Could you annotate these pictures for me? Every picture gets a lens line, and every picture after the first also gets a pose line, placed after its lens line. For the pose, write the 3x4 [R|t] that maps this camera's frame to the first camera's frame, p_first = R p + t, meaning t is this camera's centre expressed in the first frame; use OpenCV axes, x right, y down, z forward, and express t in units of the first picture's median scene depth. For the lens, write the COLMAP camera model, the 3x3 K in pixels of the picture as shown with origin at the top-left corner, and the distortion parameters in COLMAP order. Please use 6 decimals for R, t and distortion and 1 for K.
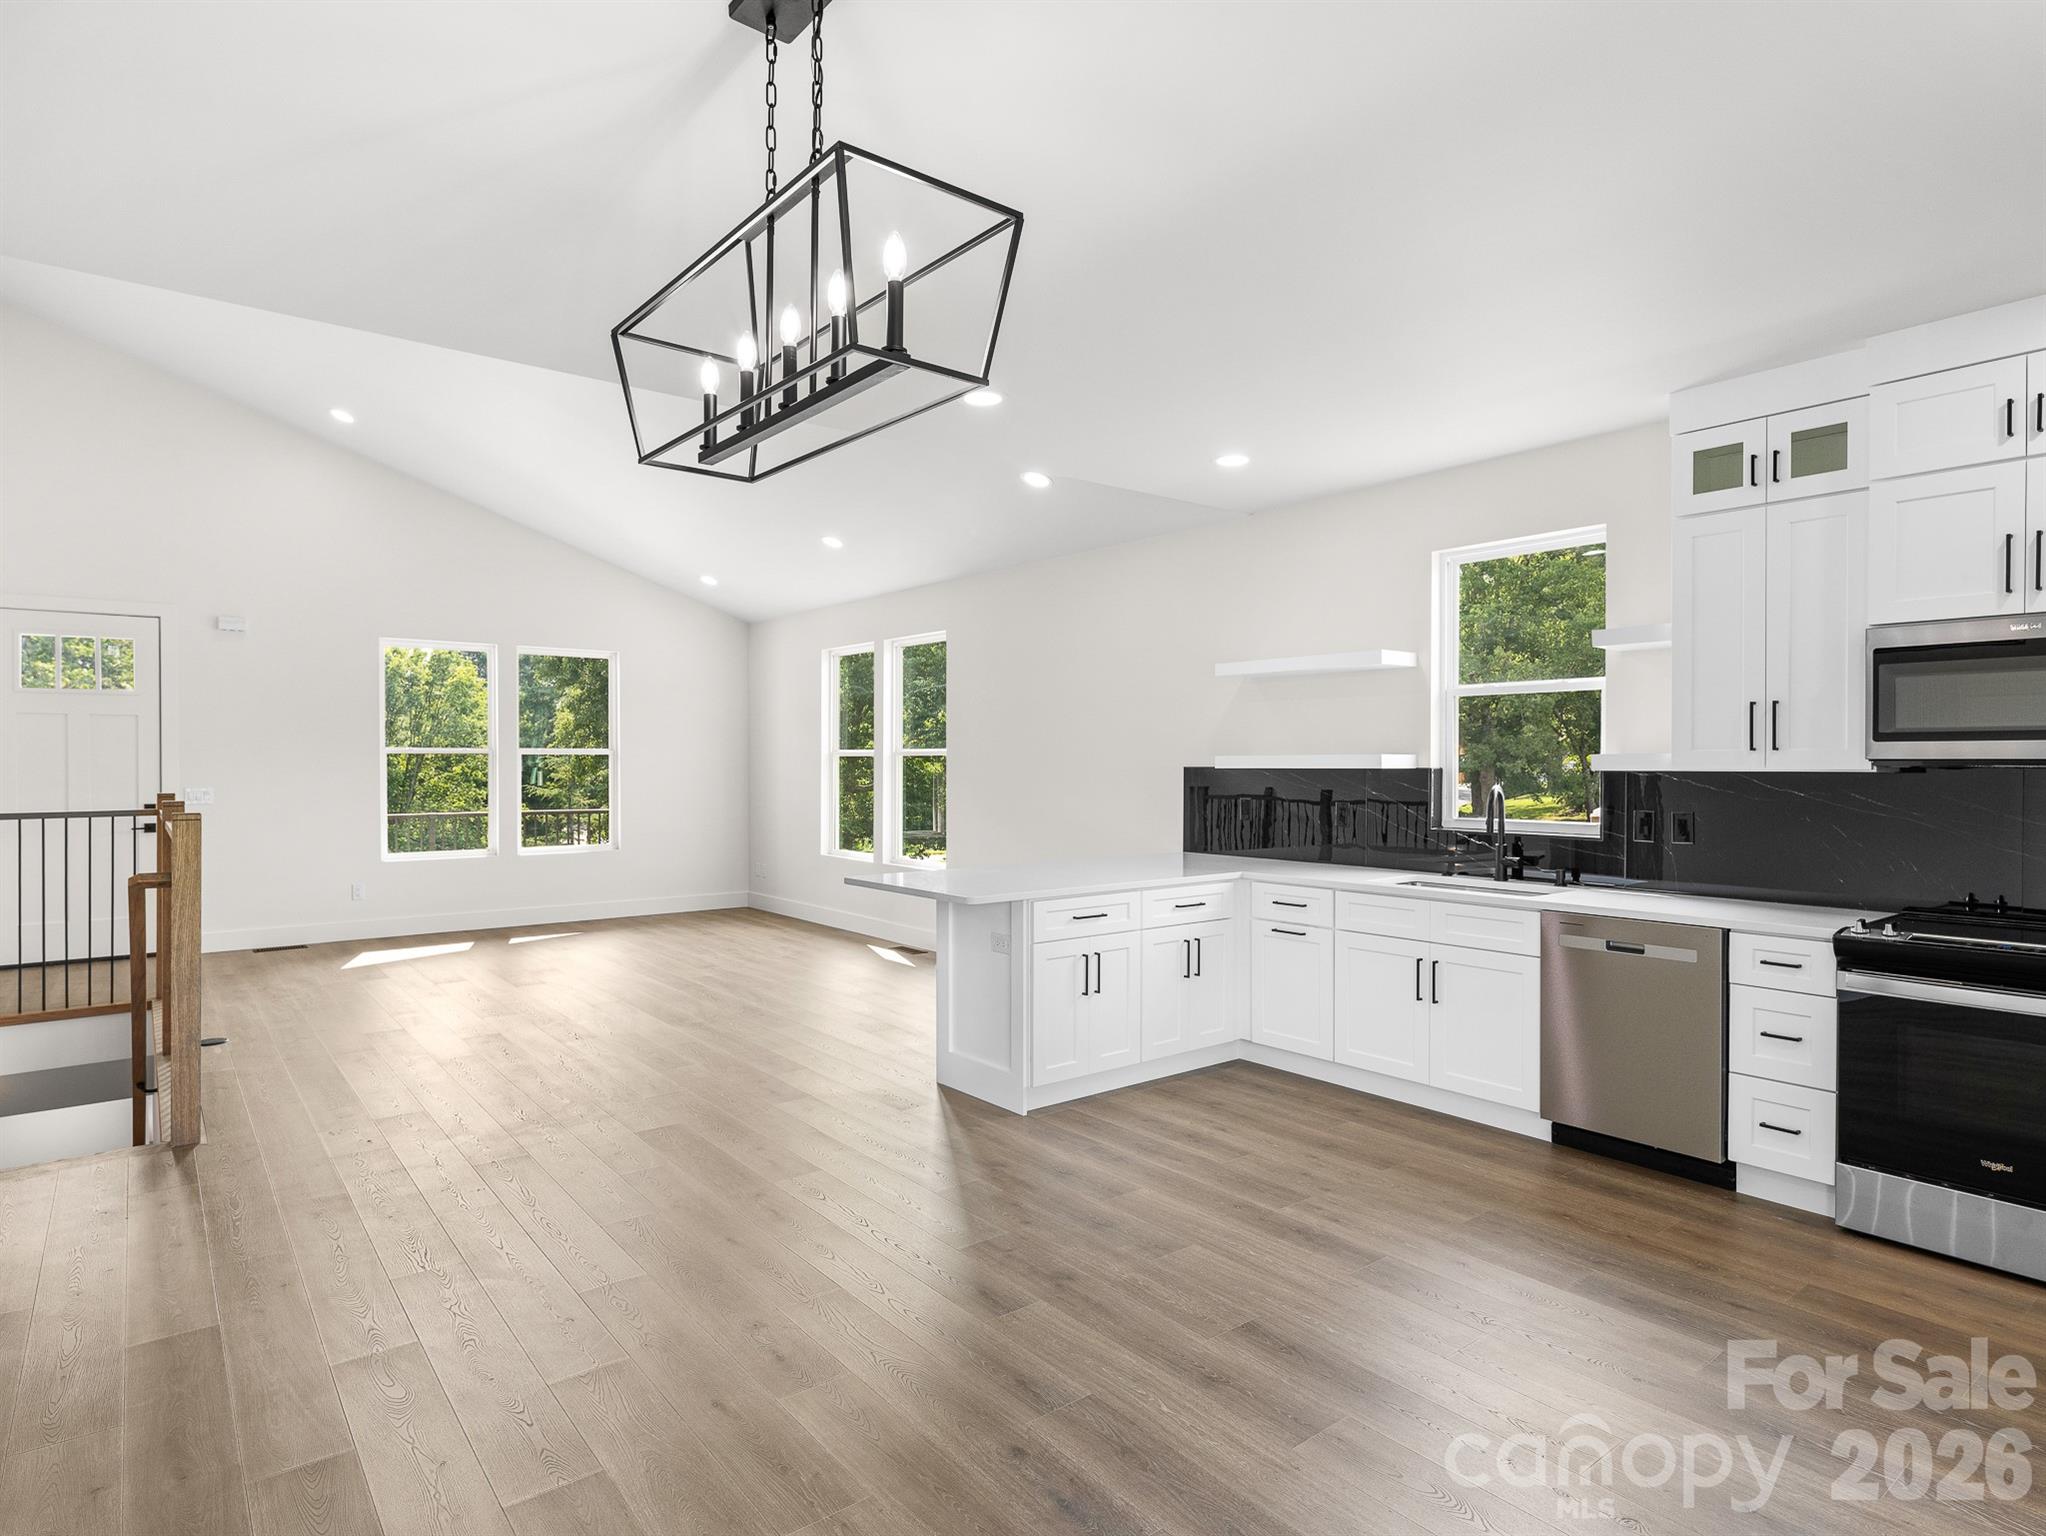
lens RADIAL K [[1122.4, 0, 1009.8], [0, 1122.4, 771.0], [0, 0, 1]] dist [0.007815, -0.005393]
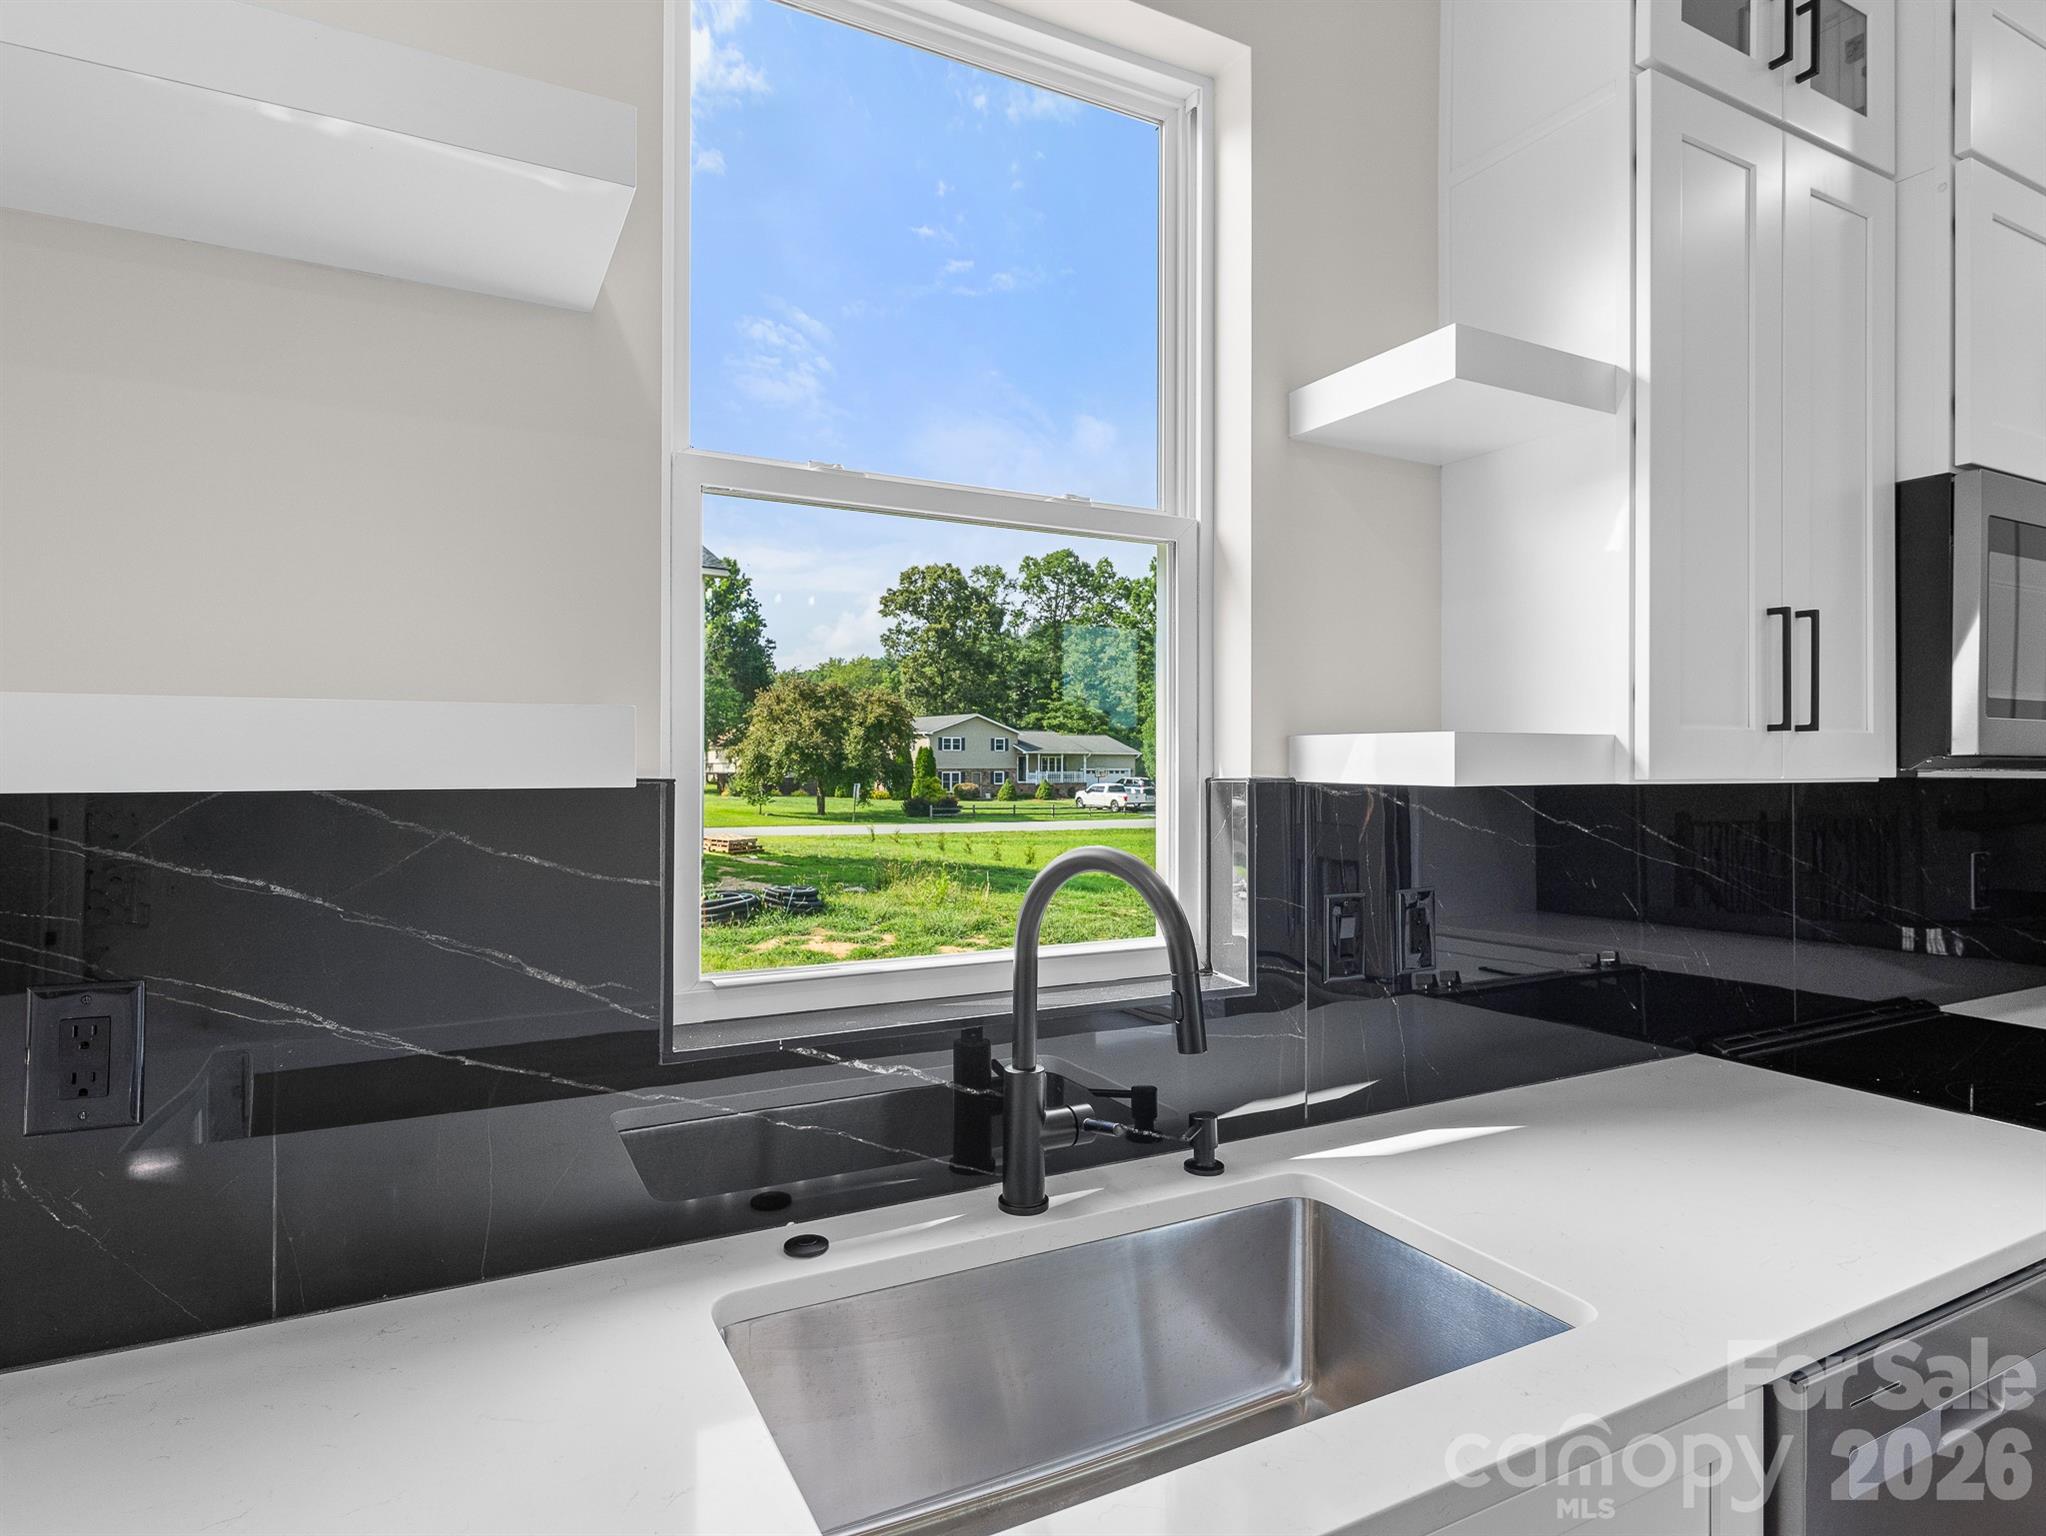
lens RADIAL K [[1122.4, 0, 1009.7], [0, 1122.4, 761.8], [0, 0, 1]] dist [0.007815, -0.005393]
pose [[0.181842, -0.000475, 0.983328, 0.213742], [0.001033, 0.999999, 0.000292, -0.007454], [-0.983327, 0.000963, 0.181843, 1.146309]]
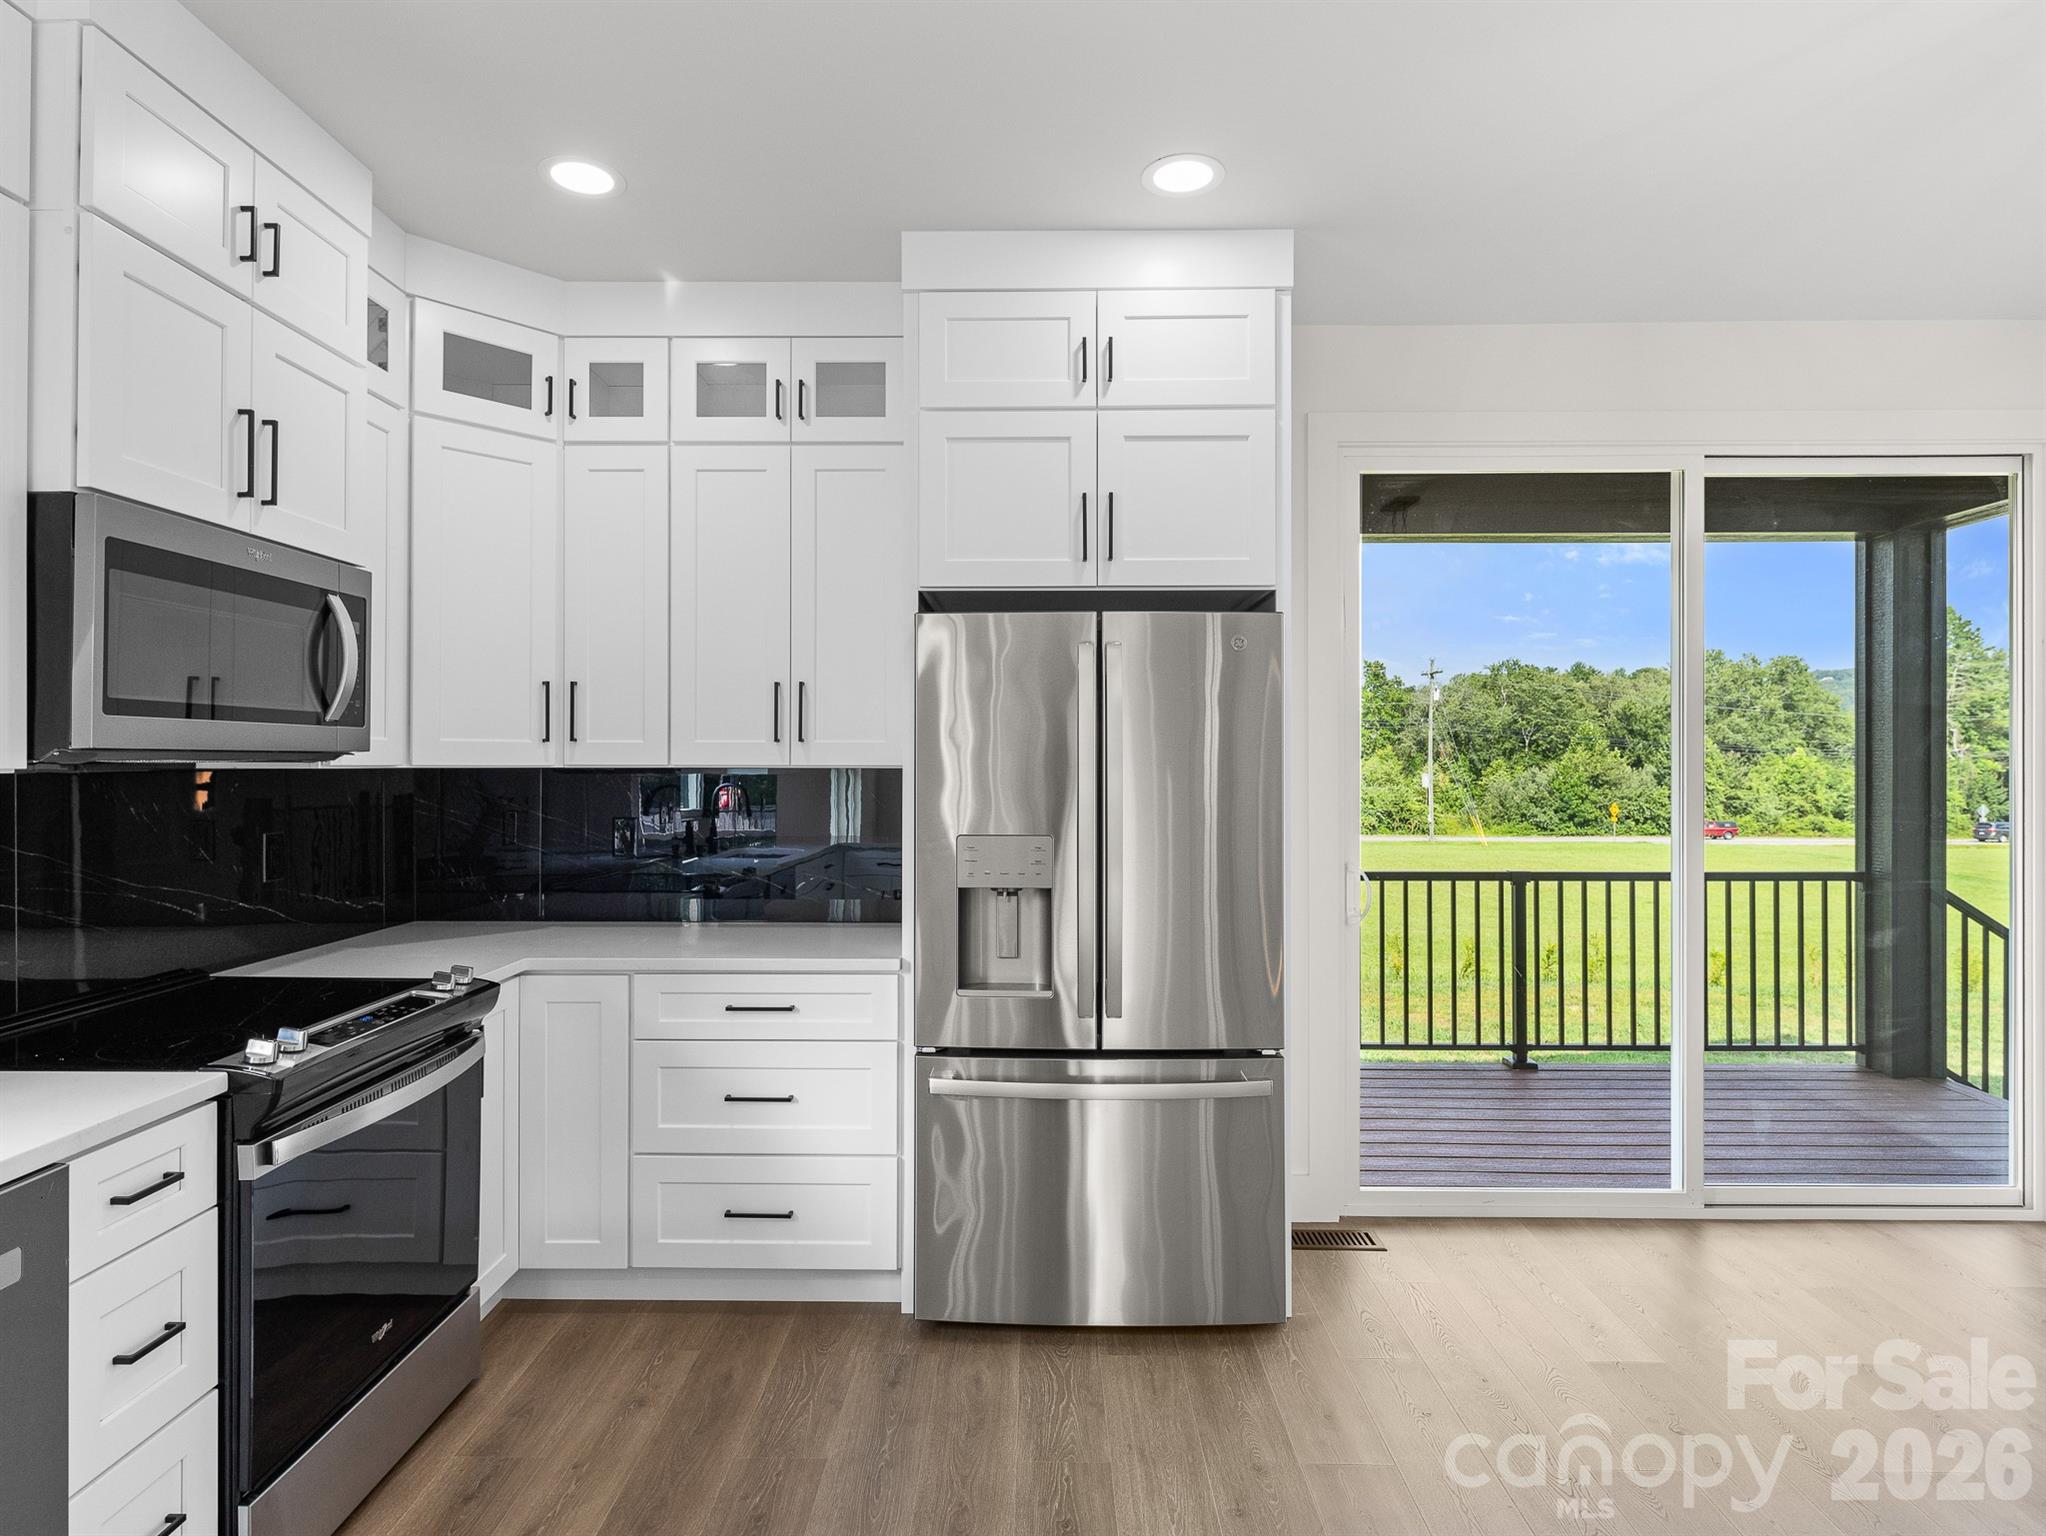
lens RADIAL K [[1122.4, 0, 1019.8], [0, 1122.4, 749.9], [0, 0, 1]] dist [0.007815, -0.005393]
pose [[-0.781873, 0.002751, 0.623432, 0.101431], [0.001442, 0.999996, -0.002604, -0.006963], [-0.623436, -0.001137, -0.781873, 1.000471]]
